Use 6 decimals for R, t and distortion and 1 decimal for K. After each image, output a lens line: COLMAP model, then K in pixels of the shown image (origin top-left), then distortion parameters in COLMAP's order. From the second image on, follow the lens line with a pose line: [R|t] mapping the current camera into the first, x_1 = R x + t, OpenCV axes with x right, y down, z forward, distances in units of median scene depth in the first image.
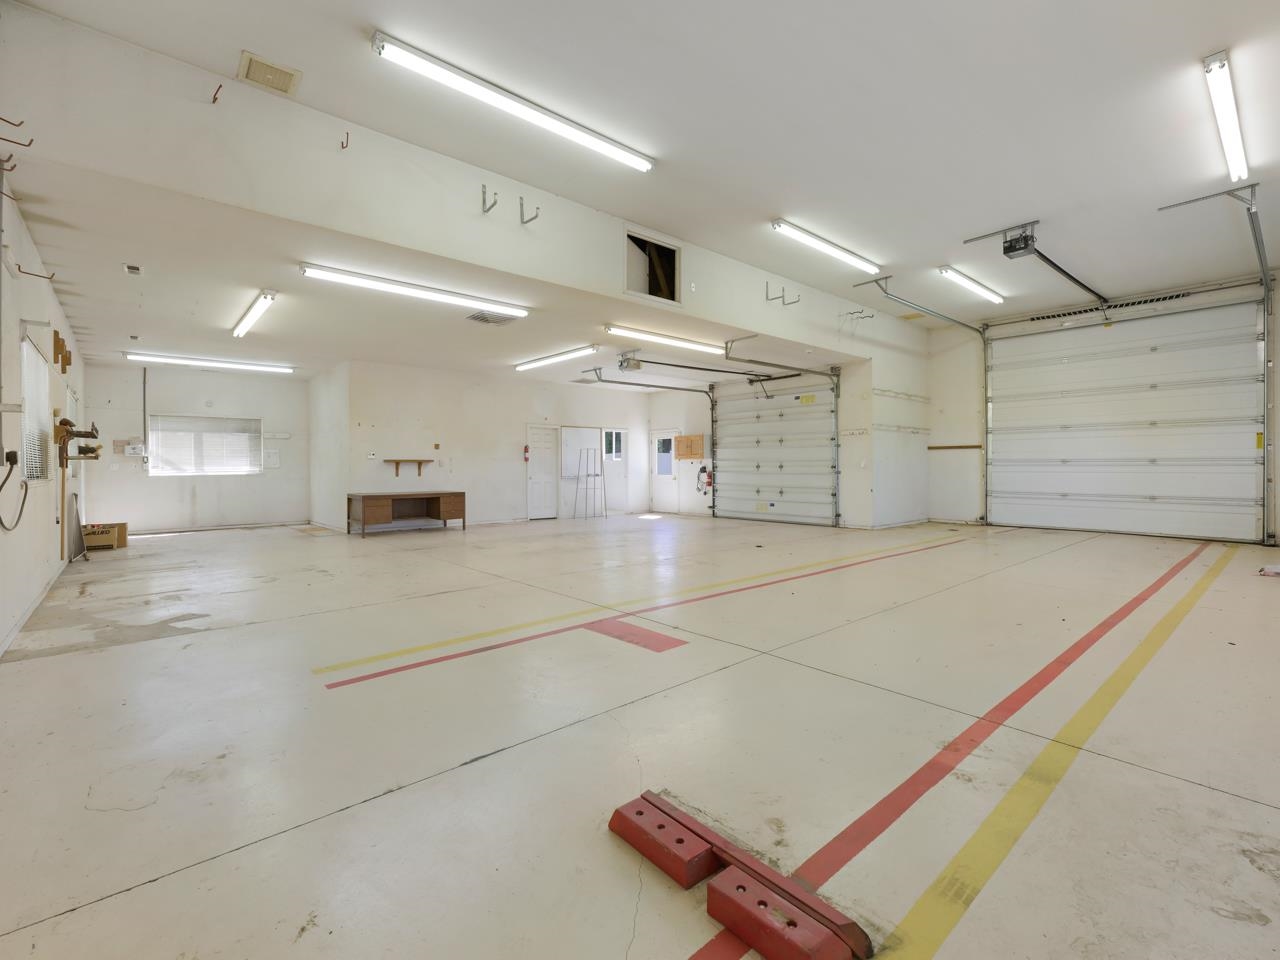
lens RADIAL K [[582.1, 0, 640.5], [0, 582.1, 463.9], [0, 0, 1]] dist [-0.063521, -0.000055]
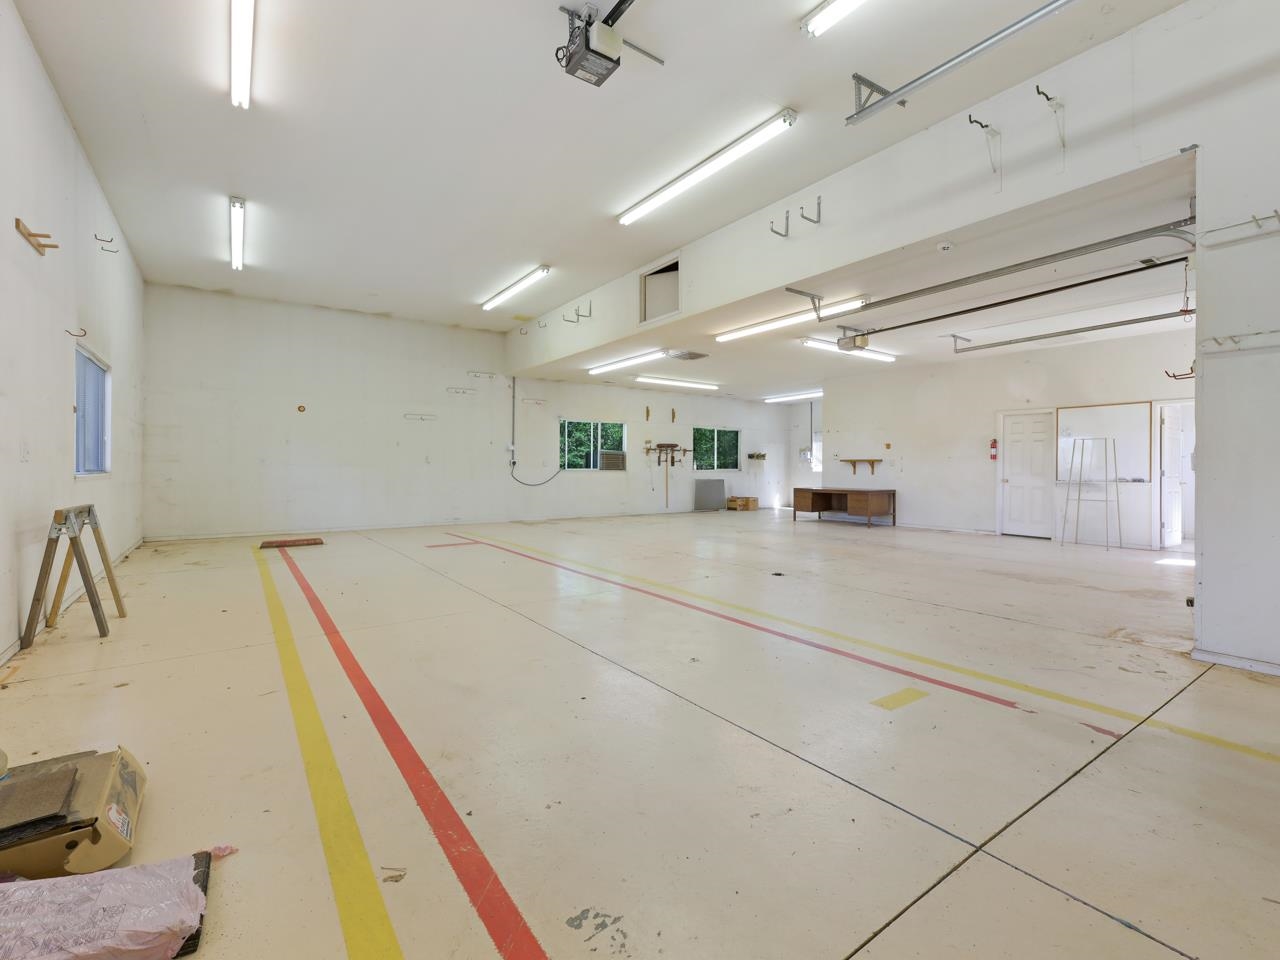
lens RADIAL K [[577.4, 0, 640.0], [0, 577.4, 480.0], [0, 0, 1]] dist [0.000057, 0.000019]
pose [[-0.098534, 0.026324, -0.994785, 0.725180], [0.002921, 0.999653, 0.026163, 0.001886], [0.995129, -0.000328, -0.098577, 0.682266]]
